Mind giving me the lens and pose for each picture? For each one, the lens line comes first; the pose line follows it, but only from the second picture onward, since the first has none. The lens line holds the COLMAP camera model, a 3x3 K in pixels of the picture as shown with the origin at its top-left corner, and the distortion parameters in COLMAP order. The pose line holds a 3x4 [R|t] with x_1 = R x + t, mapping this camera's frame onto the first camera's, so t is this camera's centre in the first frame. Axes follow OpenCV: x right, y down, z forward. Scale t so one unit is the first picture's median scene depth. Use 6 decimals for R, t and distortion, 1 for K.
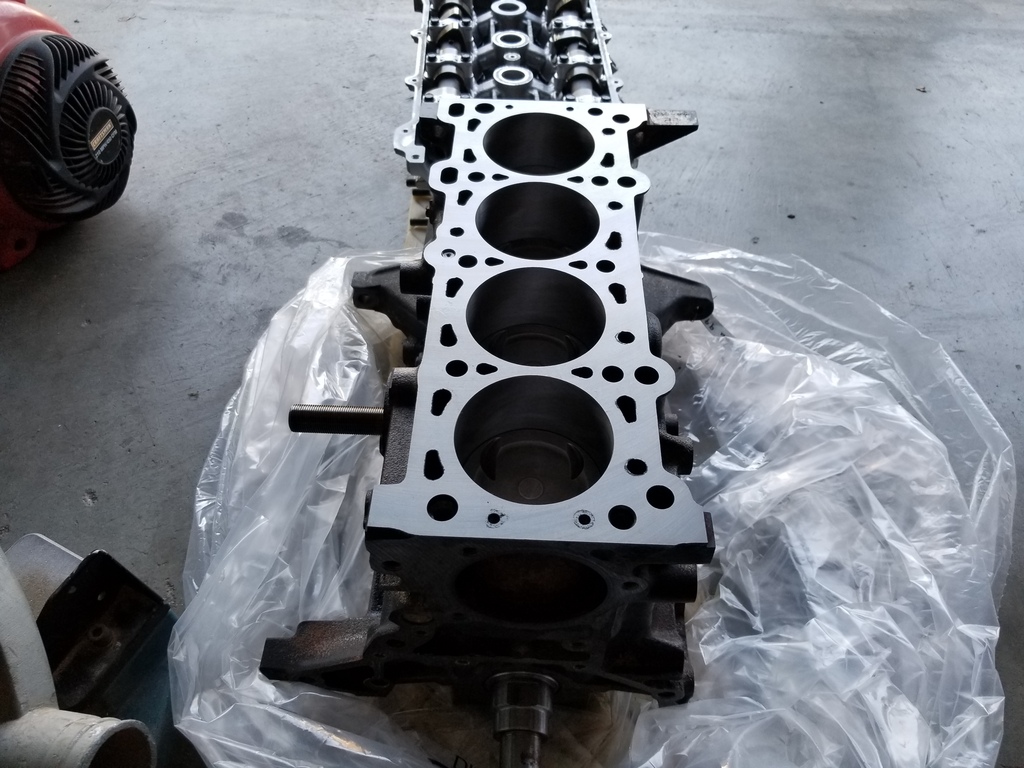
lens RADIAL K [[812.0, 0, 504.1], [0, 812.0, 385.9], [0, 0, 1]] dist [-0.014300, -0.008169]
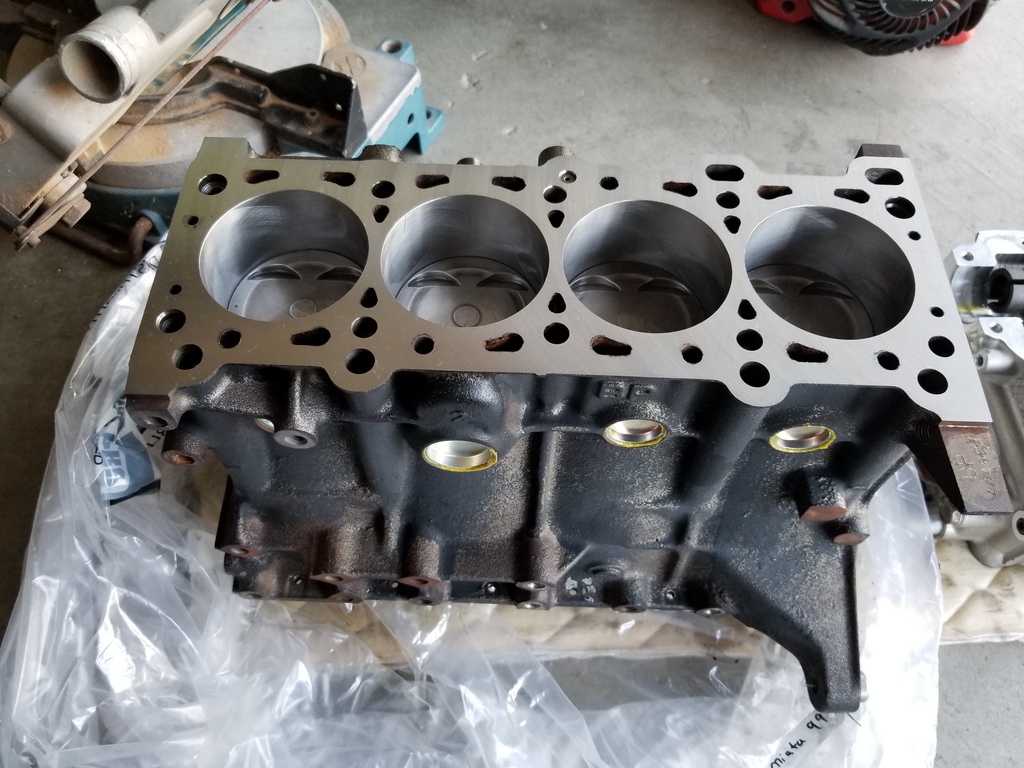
lens RADIAL K [[812.0, 0, 504.1], [0, 812.0, 385.9], [0, 0, 1]] dist [-0.014300, -0.008169]
pose [[-0.002561, 0.853356, -0.521322, 0.484314], [-0.762389, 0.335691, 0.553240, -0.442264], [0.647114, 0.398867, 0.649730, 0.440763]]
